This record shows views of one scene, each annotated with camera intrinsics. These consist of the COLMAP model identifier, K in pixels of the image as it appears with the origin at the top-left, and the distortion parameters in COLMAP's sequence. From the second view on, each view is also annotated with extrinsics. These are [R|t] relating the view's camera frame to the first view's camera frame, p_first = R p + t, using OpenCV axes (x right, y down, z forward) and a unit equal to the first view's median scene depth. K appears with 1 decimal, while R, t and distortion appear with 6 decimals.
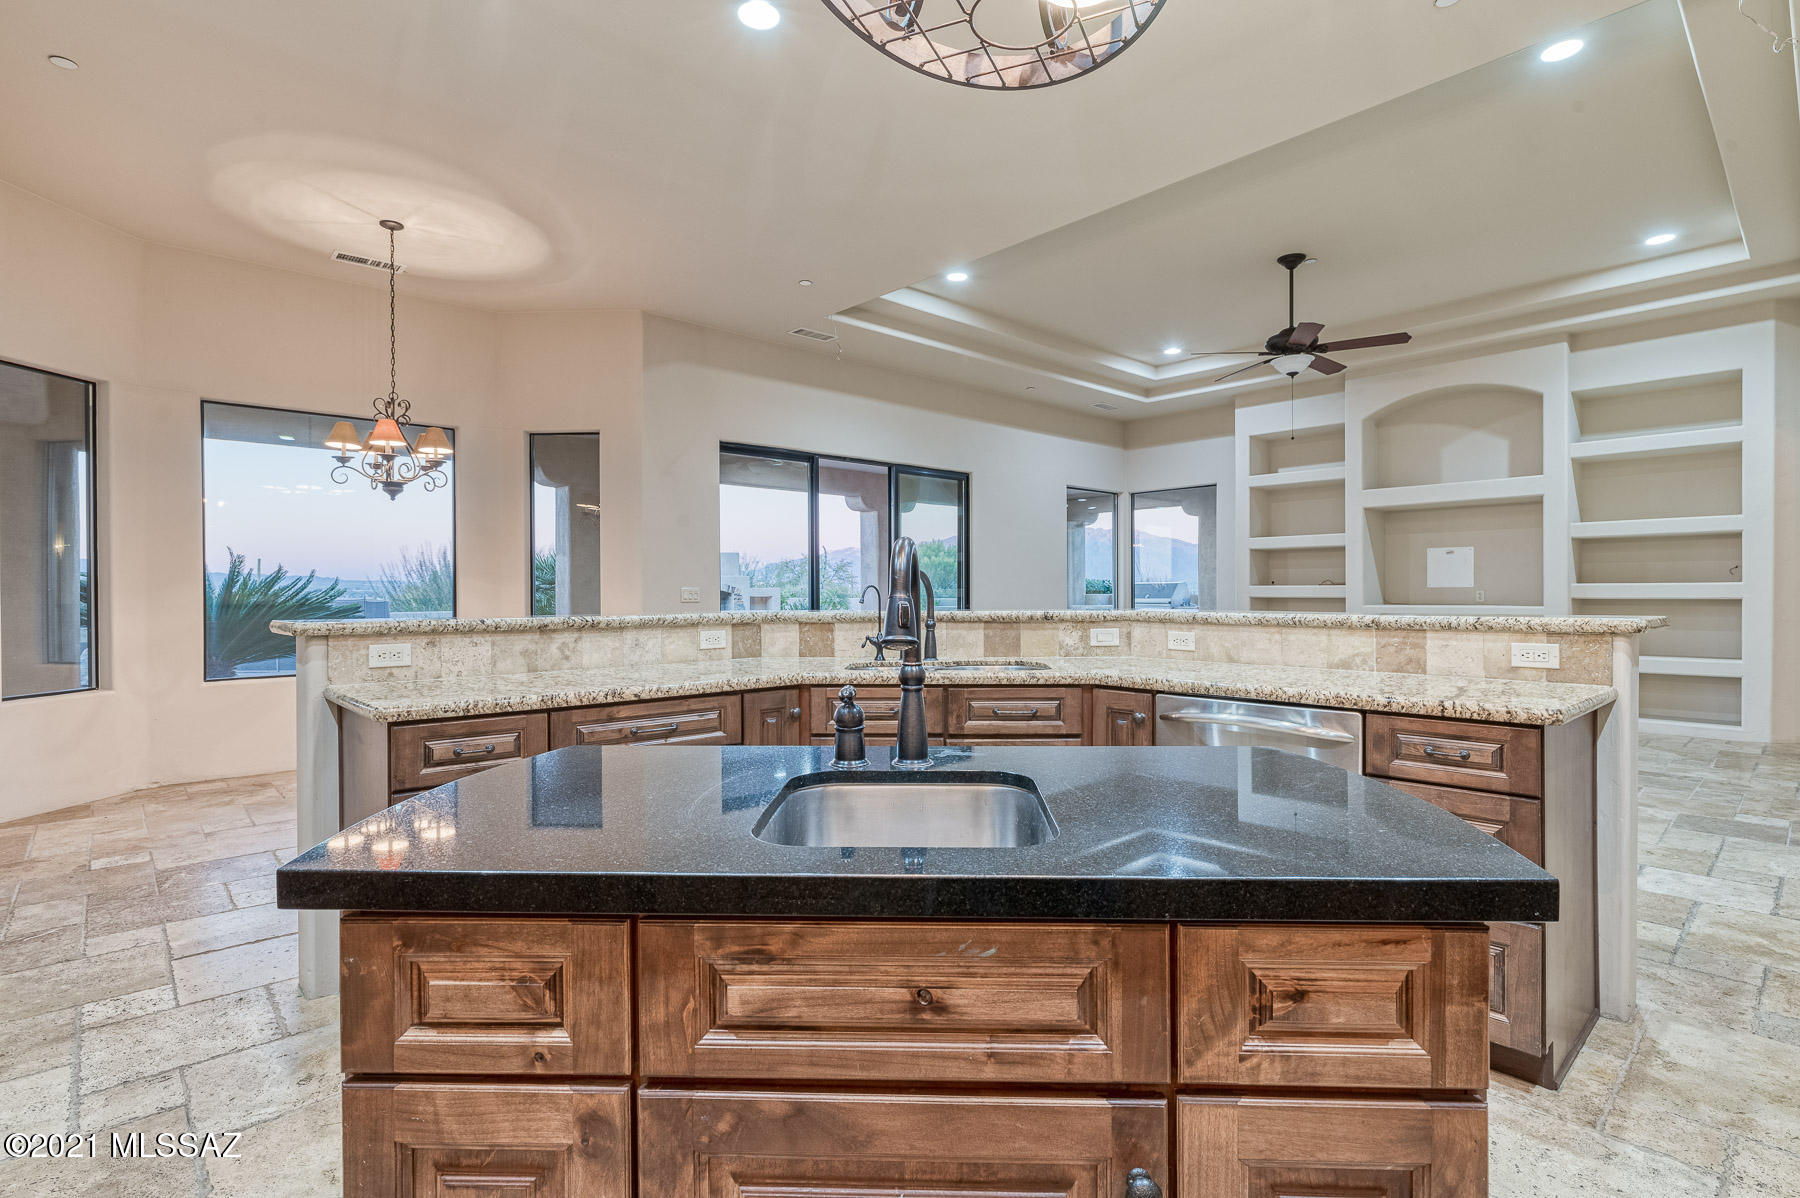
lens RADIAL K [[866.4, 0, 900.2], [0, 866.4, 596.9], [0, 0, 1]] dist [0.000295, -0.001134]
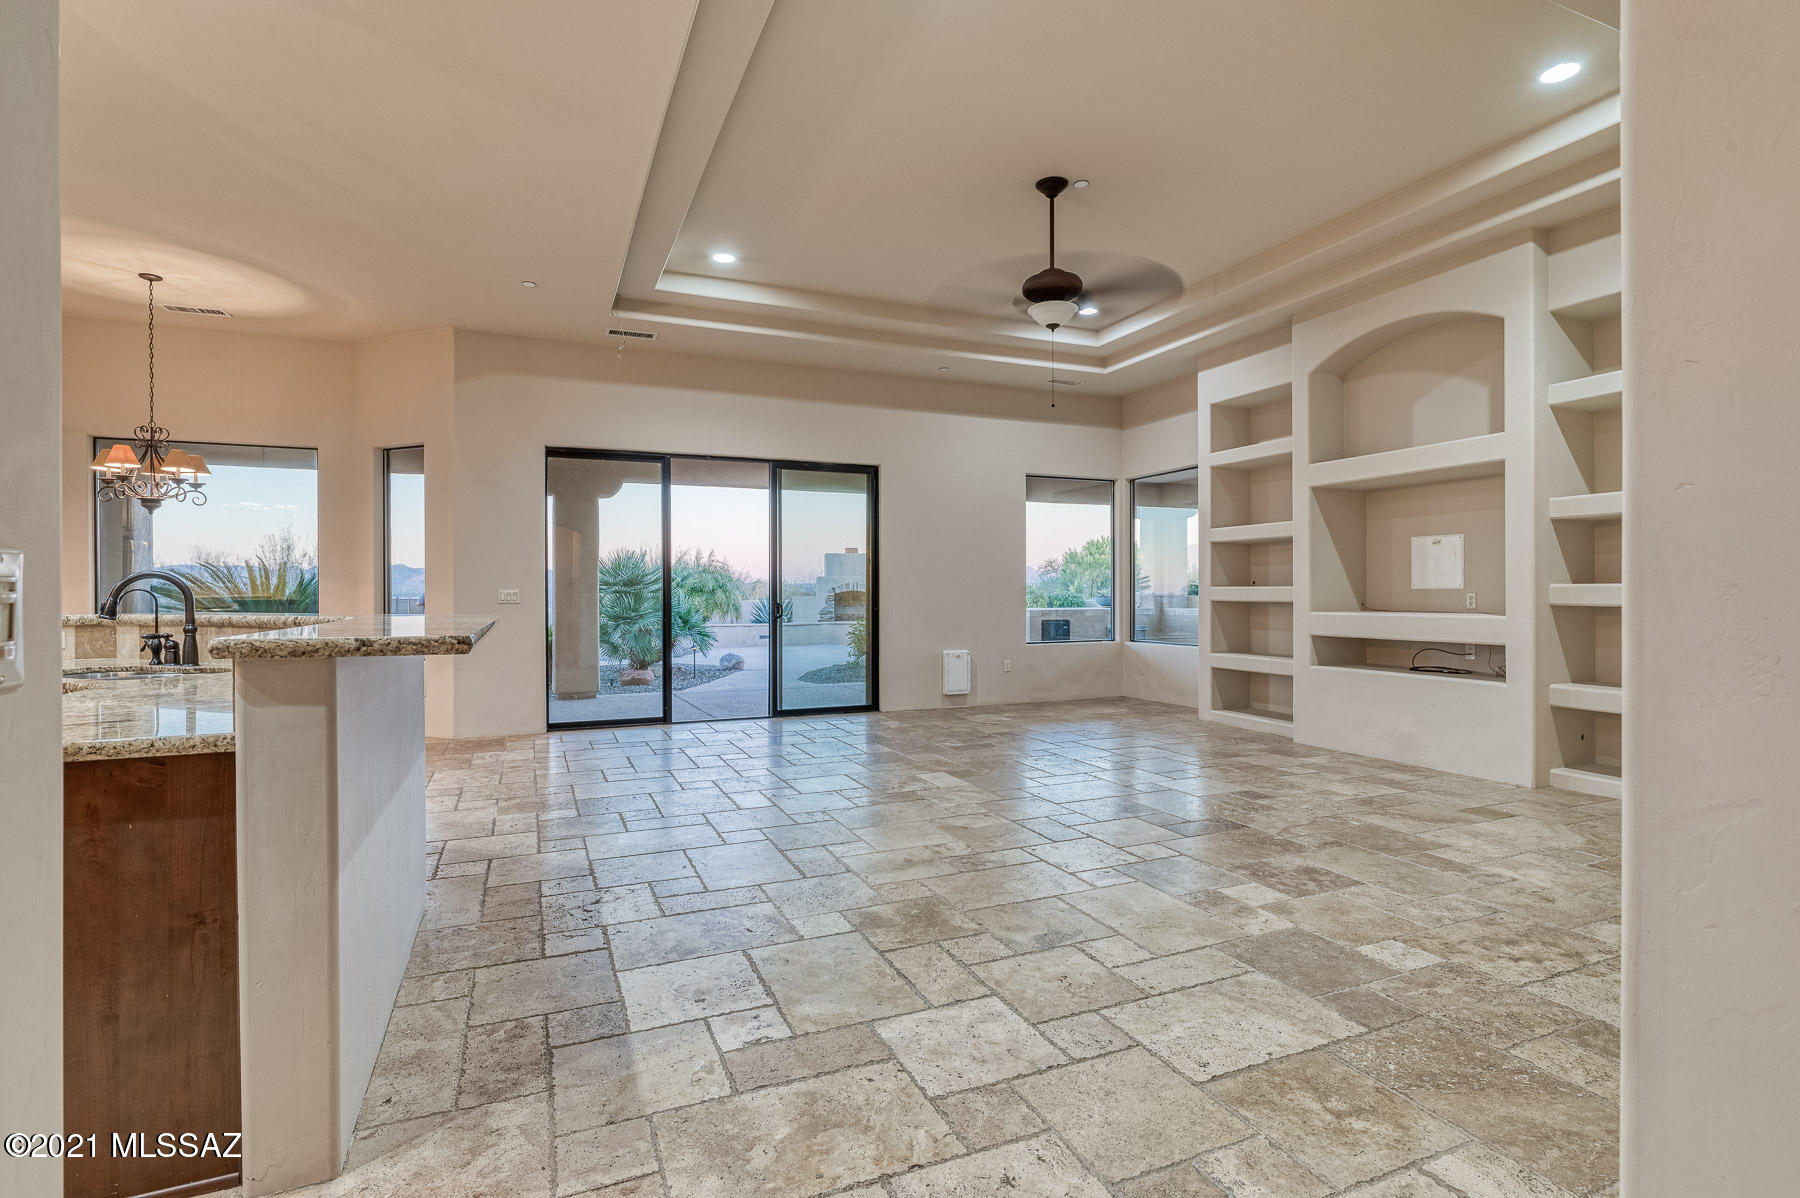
lens RADIAL K [[866.4, 0, 904.7], [0, 866.4, 596.2], [0, 0, 1]] dist [0.000295, -0.001134]
pose [[0.944590, 0.002913, -0.328241, 0.583111], [-0.003300, 0.999994, -0.000619, -0.003609], [0.328237, 0.001668, 0.944594, 0.186610]]
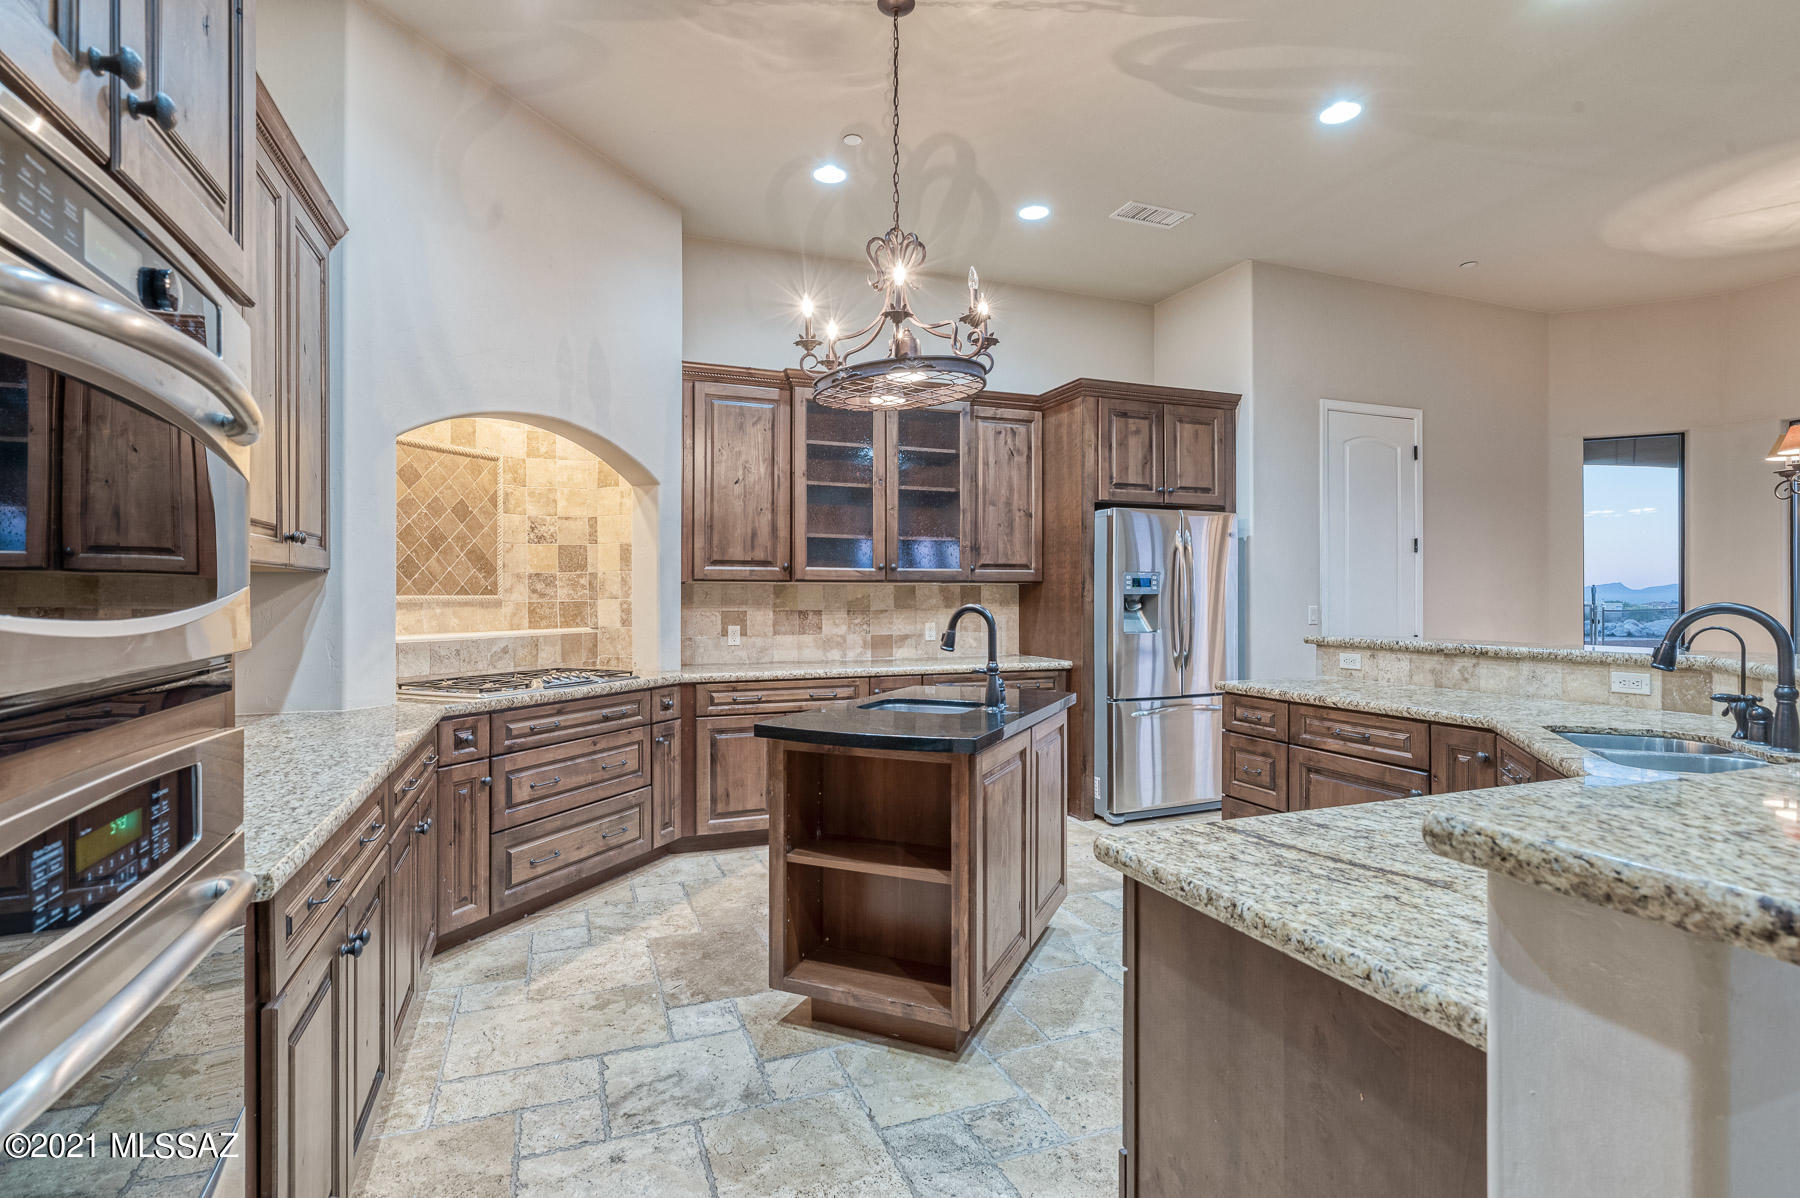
lens RADIAL K [[866.4, 0, 896.1], [0, 866.4, 599.4], [0, 0, 1]] dist [0.000295, -0.001134]
pose [[-0.362014, 0.007768, -0.932140, 0.447594], [-0.003291, 0.999948, 0.009612, -0.020927], [0.932167, 0.006548, -0.361970, 0.333840]]
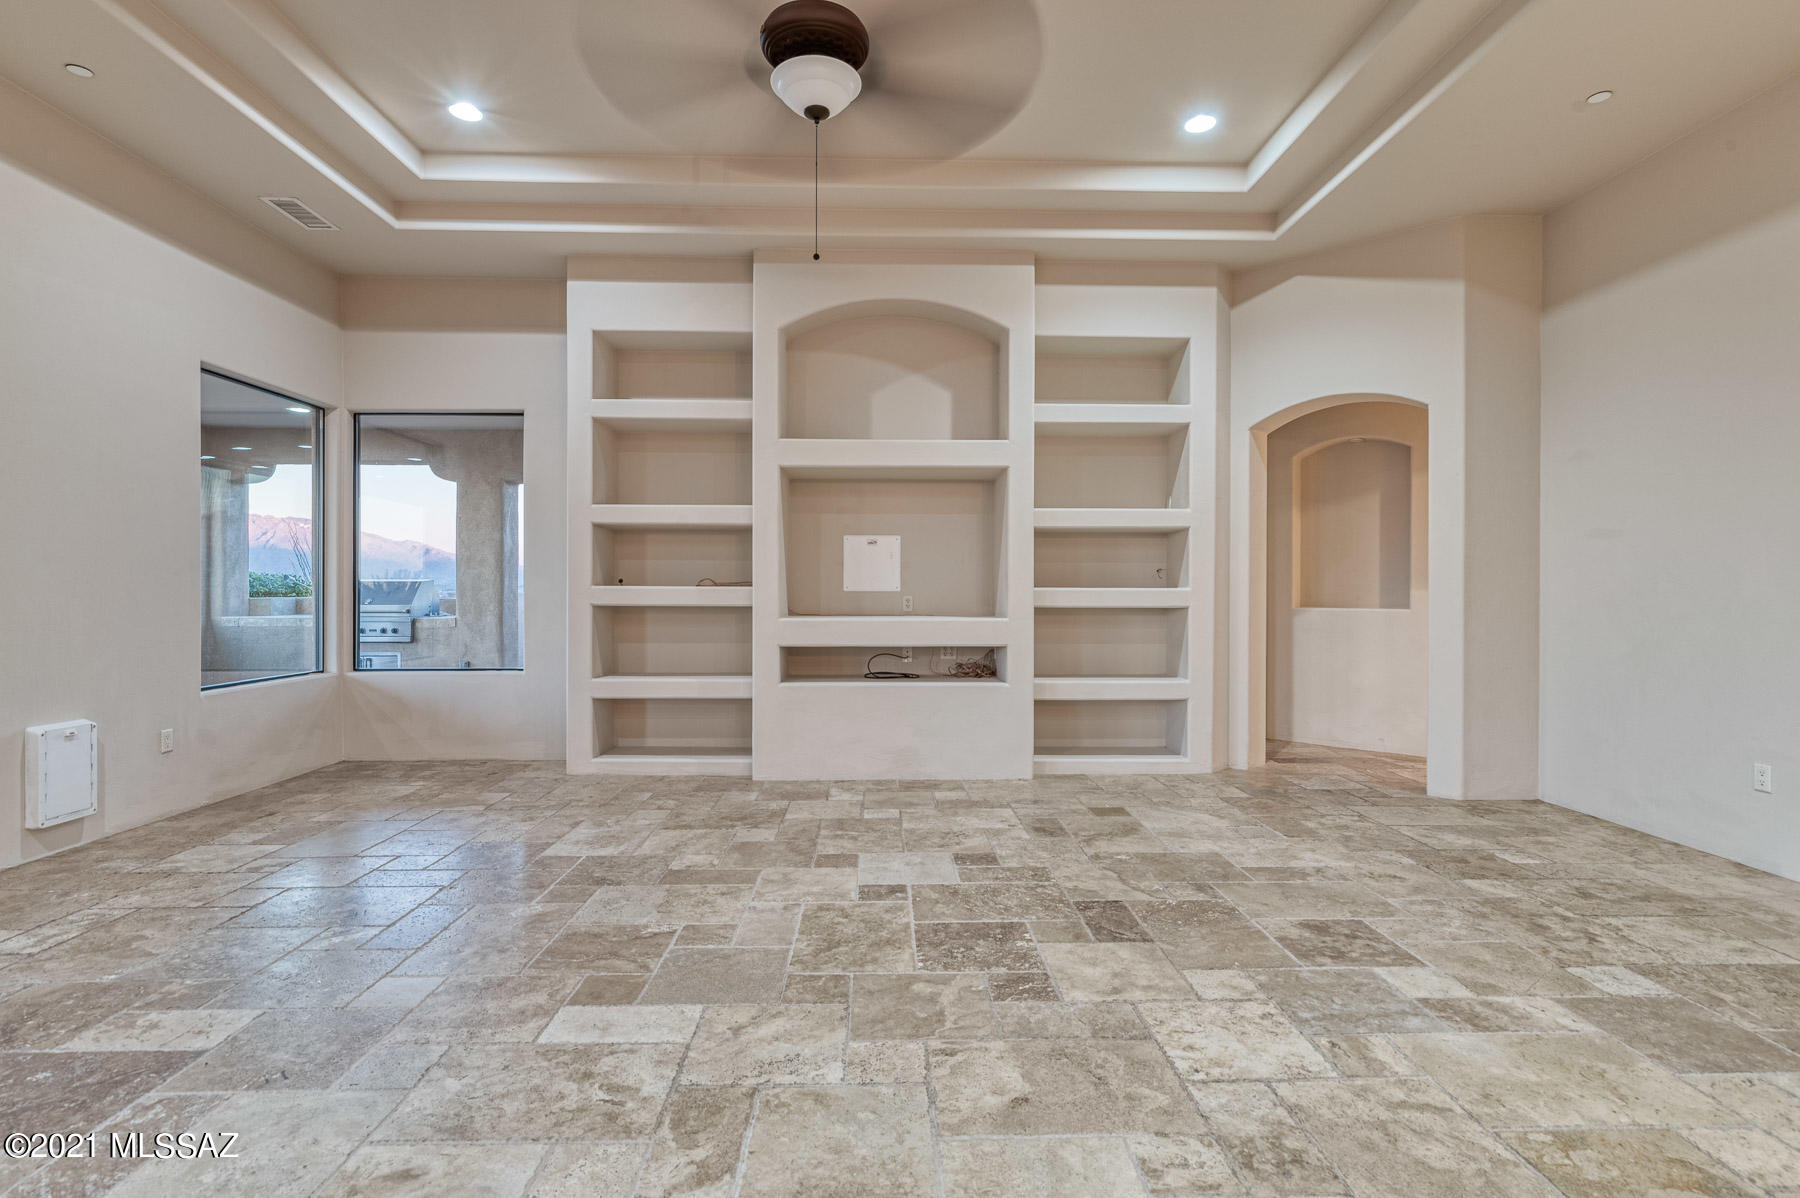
lens RADIAL K [[866.4, 0, 901.2], [0, 866.4, 599.2], [0, 0, 1]] dist [0.000295, -0.001134]
pose [[0.656340, 0.001213, 0.754464, 0.142227], [-0.000759, 0.999999, -0.000948, -0.004999], [-0.754465, 0.000049, 0.656340, 0.666117]]
